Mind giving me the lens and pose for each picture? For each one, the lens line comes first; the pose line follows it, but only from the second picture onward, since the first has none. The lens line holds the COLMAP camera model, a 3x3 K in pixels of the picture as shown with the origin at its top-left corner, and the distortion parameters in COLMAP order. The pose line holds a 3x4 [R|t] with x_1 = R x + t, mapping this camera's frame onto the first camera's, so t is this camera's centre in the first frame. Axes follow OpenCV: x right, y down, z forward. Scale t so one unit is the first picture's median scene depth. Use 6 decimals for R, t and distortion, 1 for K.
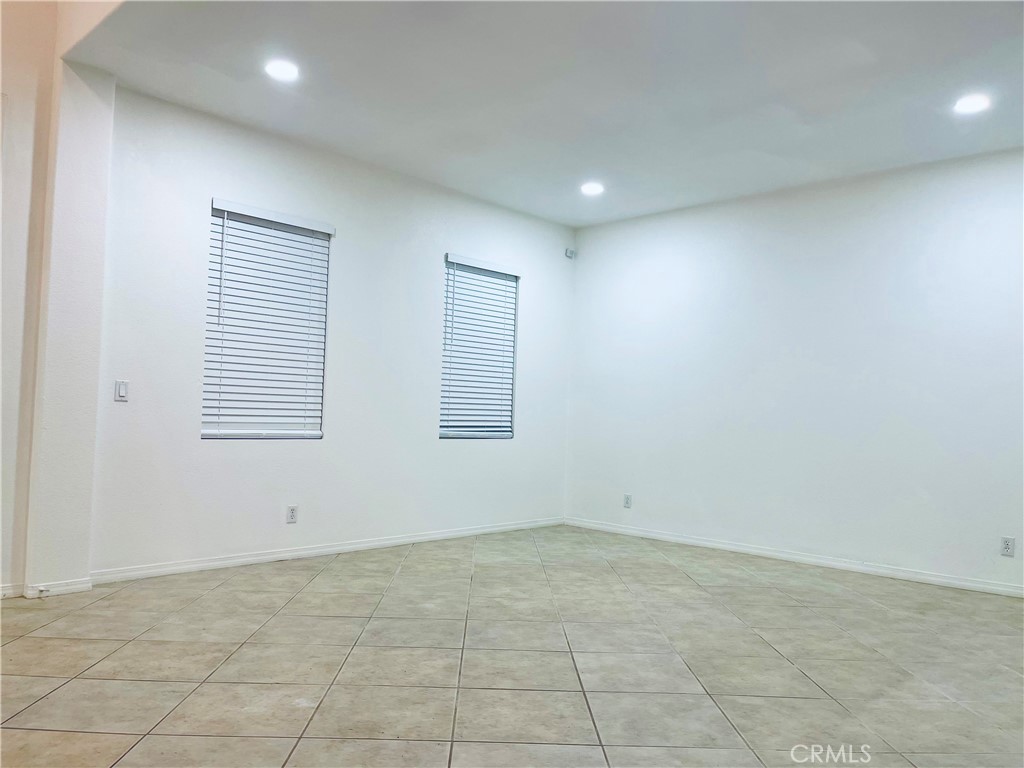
lens RADIAL K [[775.0, 0, 511.1], [0, 775.0, 389.2], [0, 0, 1]] dist [0.053966, -0.072200]
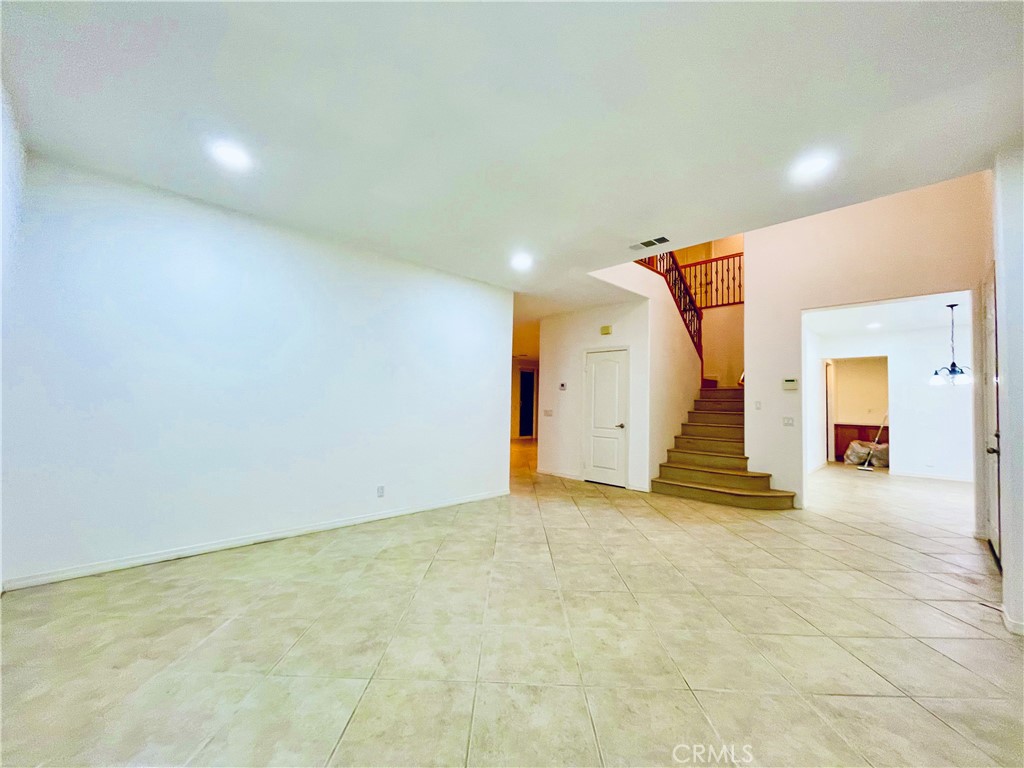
lens RADIAL K [[412.7, 0, 505.3], [0, 412.7, 386.5], [0, 0, 1]] dist [-0.000537, 0.000899]
pose [[-0.997496, -0.052023, 0.047917, 0.135188], [-0.055332, 0.995973, -0.070542, 0.003883], [-0.044054, -0.073017, -0.996357, 1.653875]]
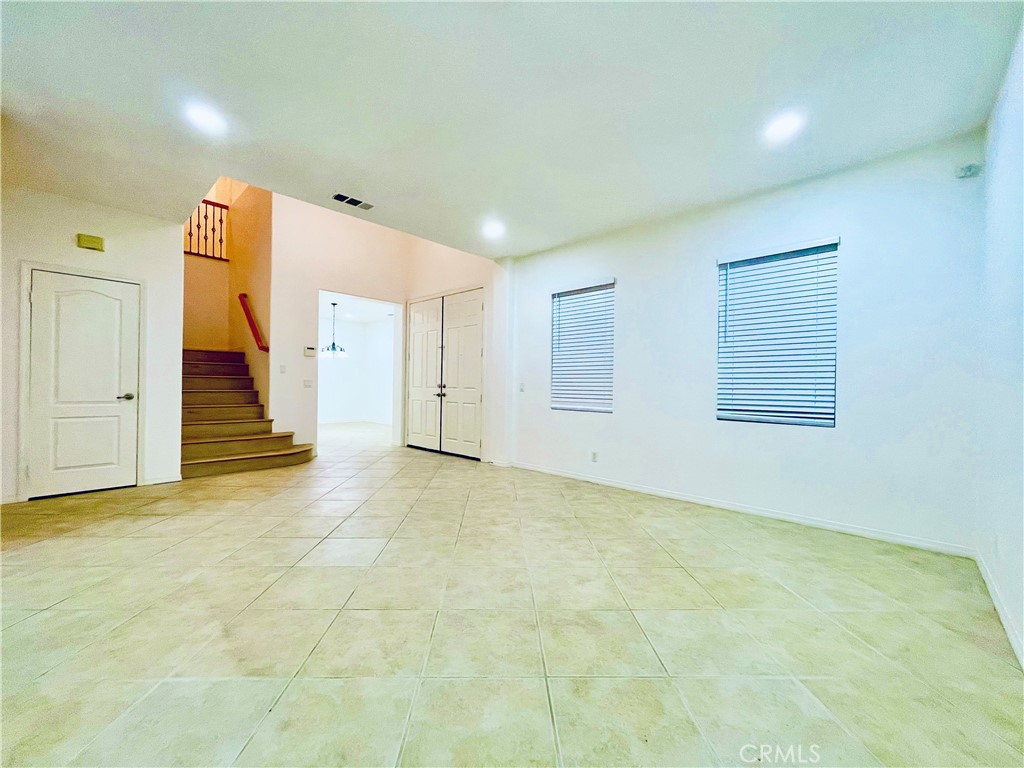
lens RADIAL K [[412.7, 0, 505.9], [0, 412.7, 387.6], [0, 0, 1]] dist [-0.000537, 0.000899]
pose [[-0.005493, -0.027285, -0.999613, 0.794463], [0.018180, 0.999460, -0.027380, 0.040840], [0.999820, -0.018323, -0.004994, 1.043696]]
